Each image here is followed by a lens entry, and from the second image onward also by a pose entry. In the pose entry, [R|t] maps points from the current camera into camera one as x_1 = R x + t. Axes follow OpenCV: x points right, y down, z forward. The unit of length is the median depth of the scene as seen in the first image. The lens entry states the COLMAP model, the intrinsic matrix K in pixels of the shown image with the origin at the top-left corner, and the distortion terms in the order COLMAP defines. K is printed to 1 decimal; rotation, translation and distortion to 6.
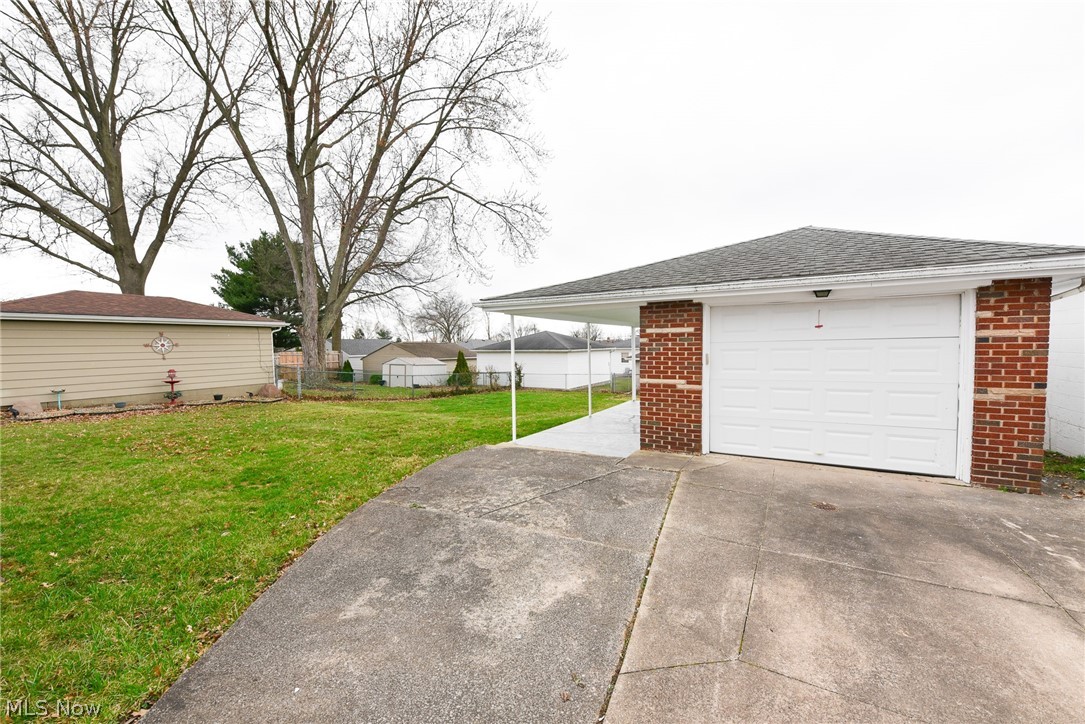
lens RADIAL K [[432.7, 0, 542.5], [0, 432.7, 362.0], [0, 0, 1]] dist [-0.001183, 0.000006]
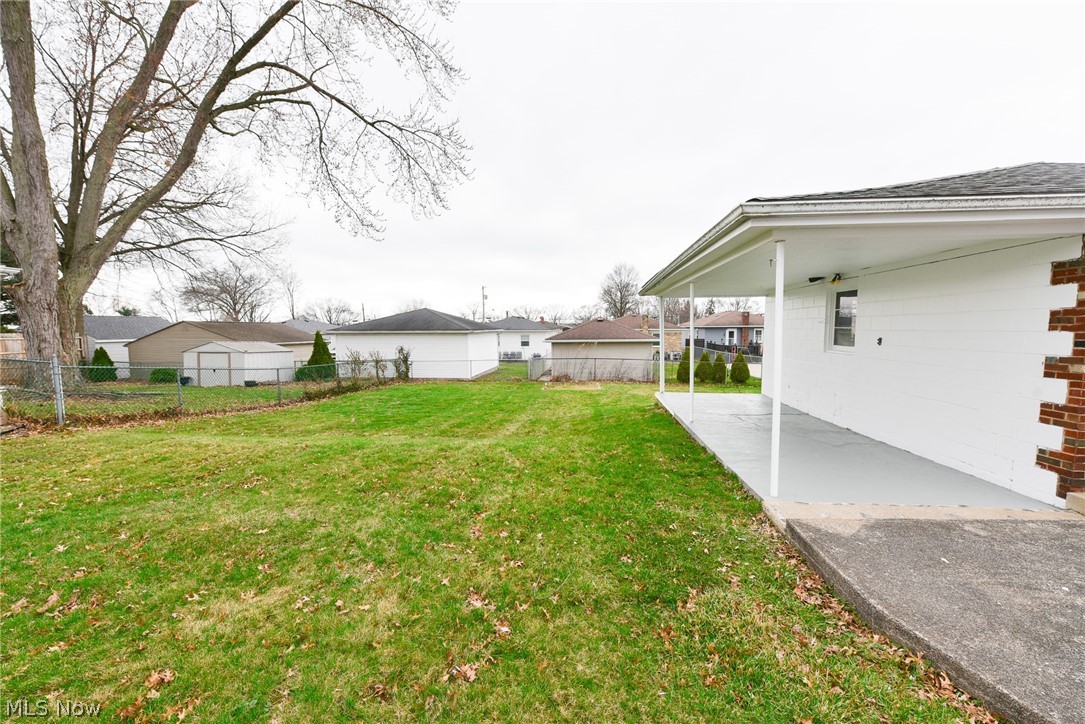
lens RADIAL K [[432.7, 0, 542.5], [0, 432.7, 362.0], [0, 0, 1]] dist [-0.001183, 0.000006]
pose [[0.910462, -0.028663, 0.412598, -0.169994], [0.013718, 0.999140, 0.039139, 0.001661], [-0.413365, -0.029974, 0.910072, 0.212603]]
